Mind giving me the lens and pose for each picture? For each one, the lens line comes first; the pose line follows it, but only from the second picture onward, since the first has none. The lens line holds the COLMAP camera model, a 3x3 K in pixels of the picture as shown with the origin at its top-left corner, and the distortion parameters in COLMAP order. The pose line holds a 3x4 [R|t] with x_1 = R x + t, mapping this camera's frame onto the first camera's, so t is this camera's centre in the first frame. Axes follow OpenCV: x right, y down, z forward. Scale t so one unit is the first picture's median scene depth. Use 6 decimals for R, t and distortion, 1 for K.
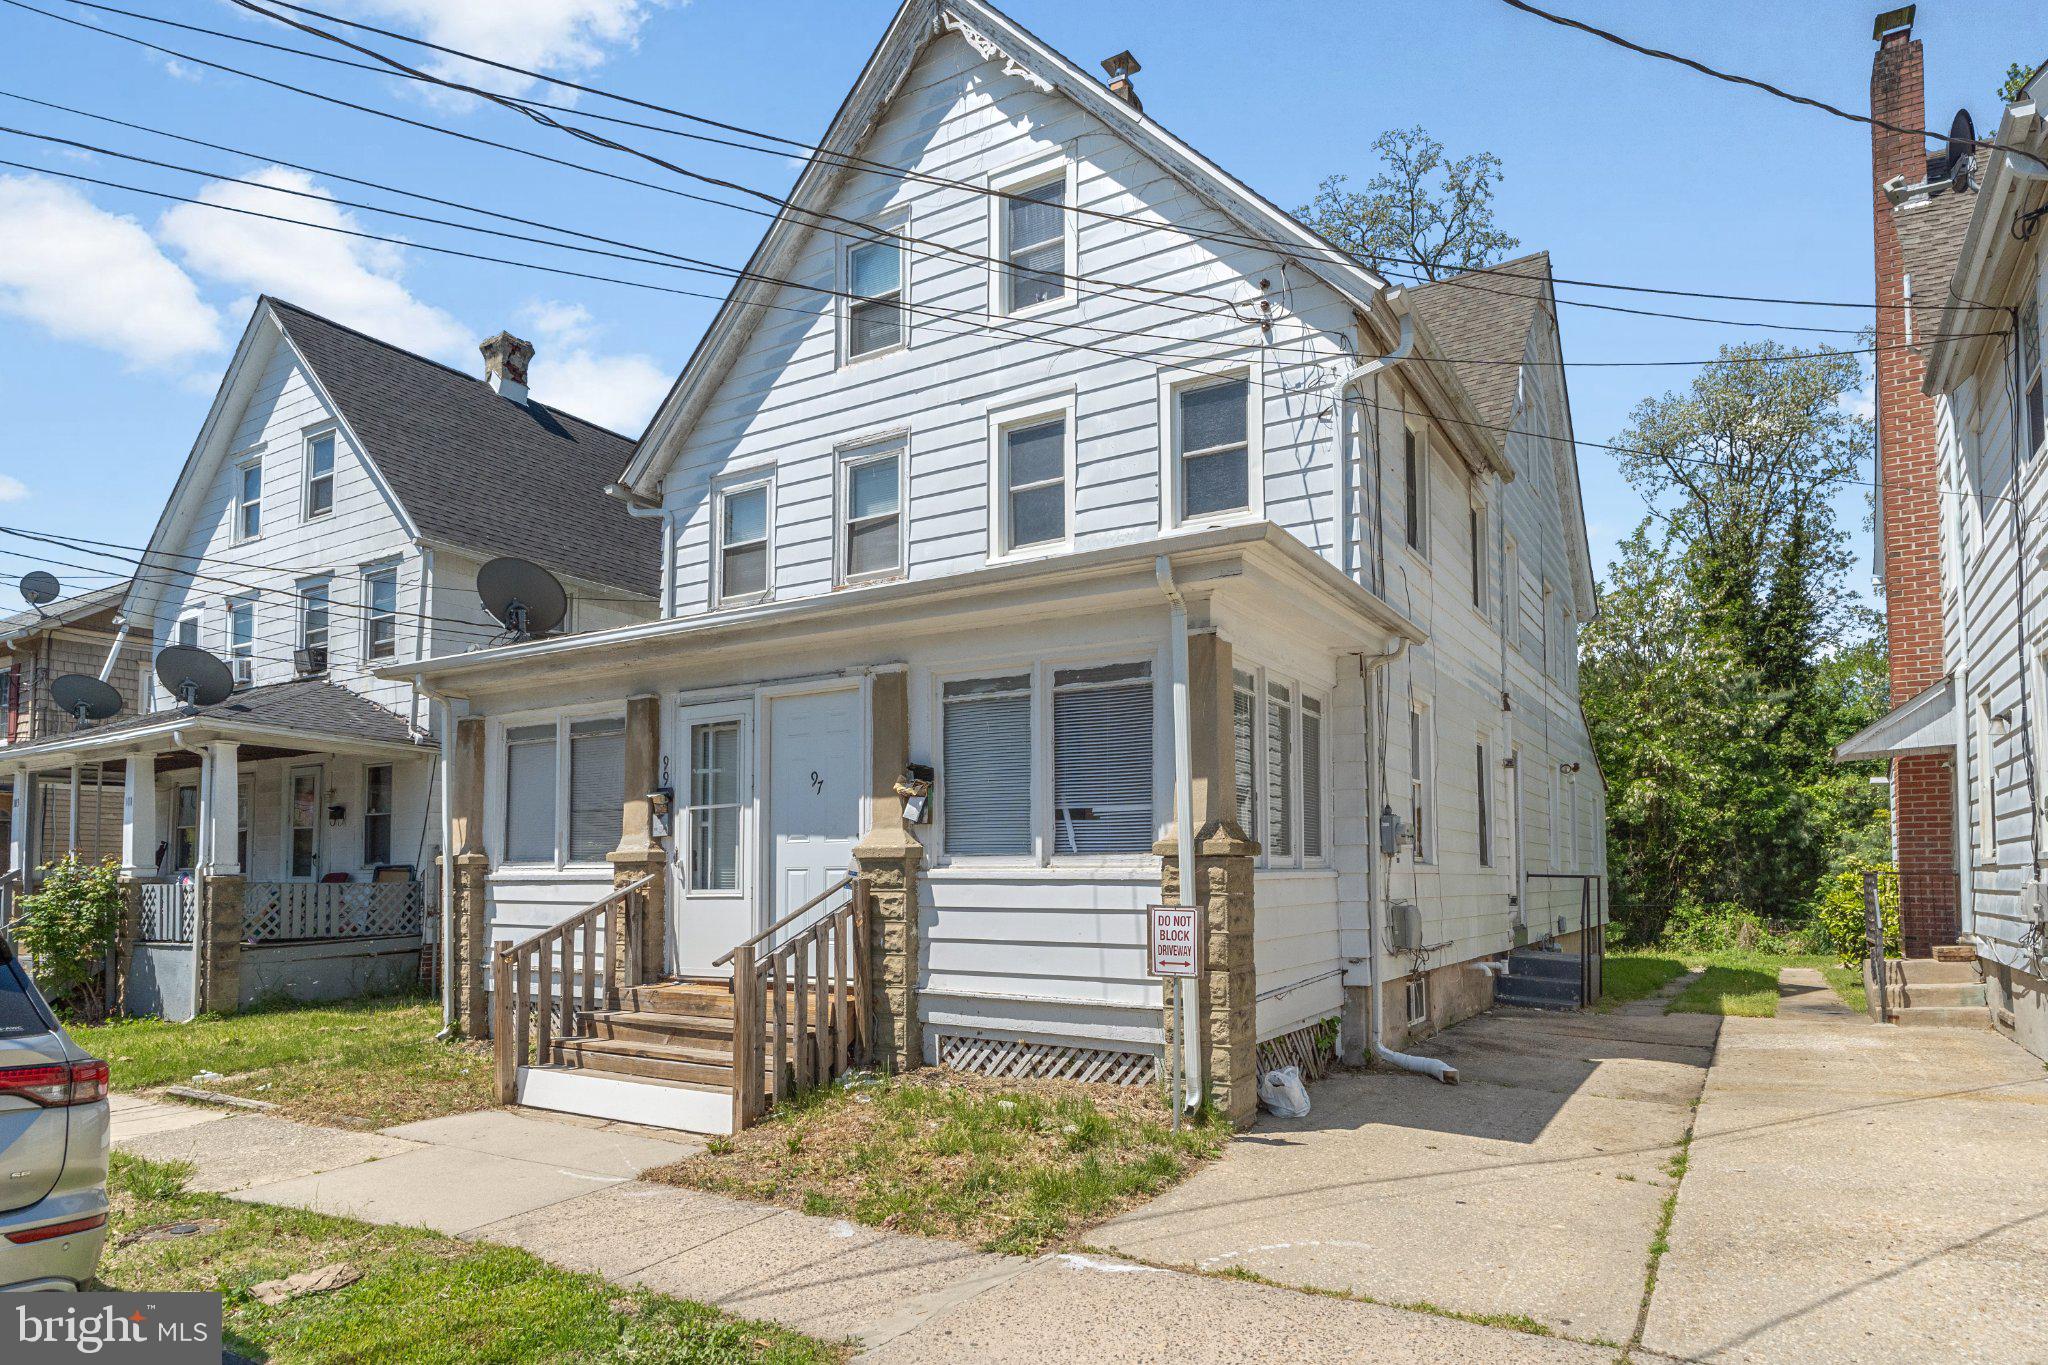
lens RADIAL K [[1195.7, 0, 1025.0], [0, 1195.7, 853.4], [0, 0, 1]] dist [0.000703, 0.000391]
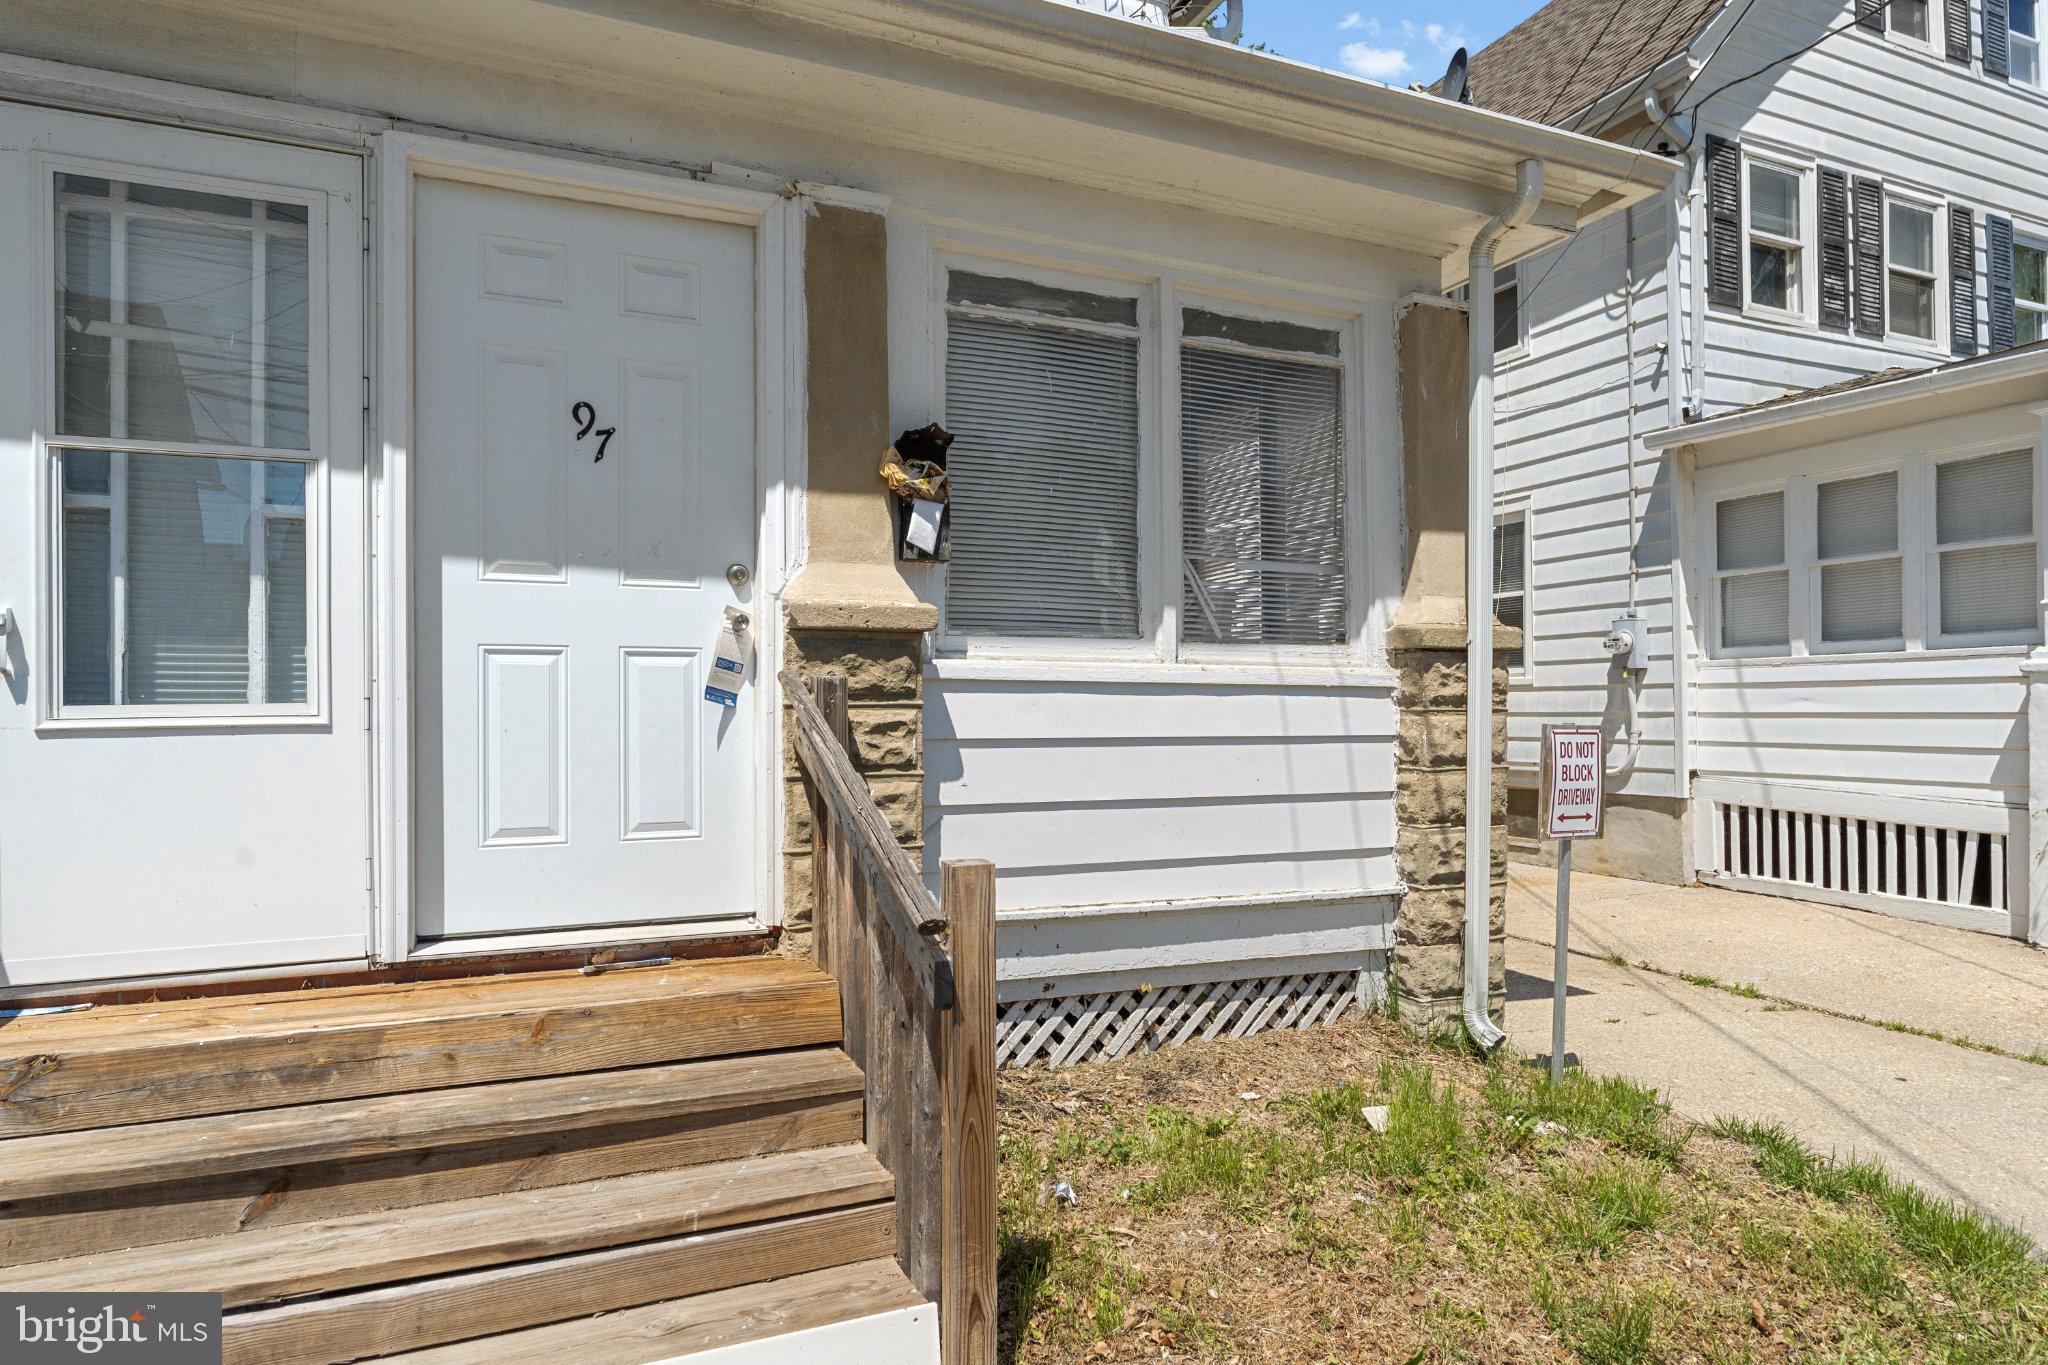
lens RADIAL K [[1220.9, 0, 1026.2], [0, 1220.9, 706.7], [0, 0, 1]] dist [0.001462, 0.000943]
pose [[0.556904, 0.004099, 0.830567, -0.471891], [-0.018885, 0.999792, 0.007729, 0.028145], [-0.830362, -0.019990, 0.556865, 0.726988]]
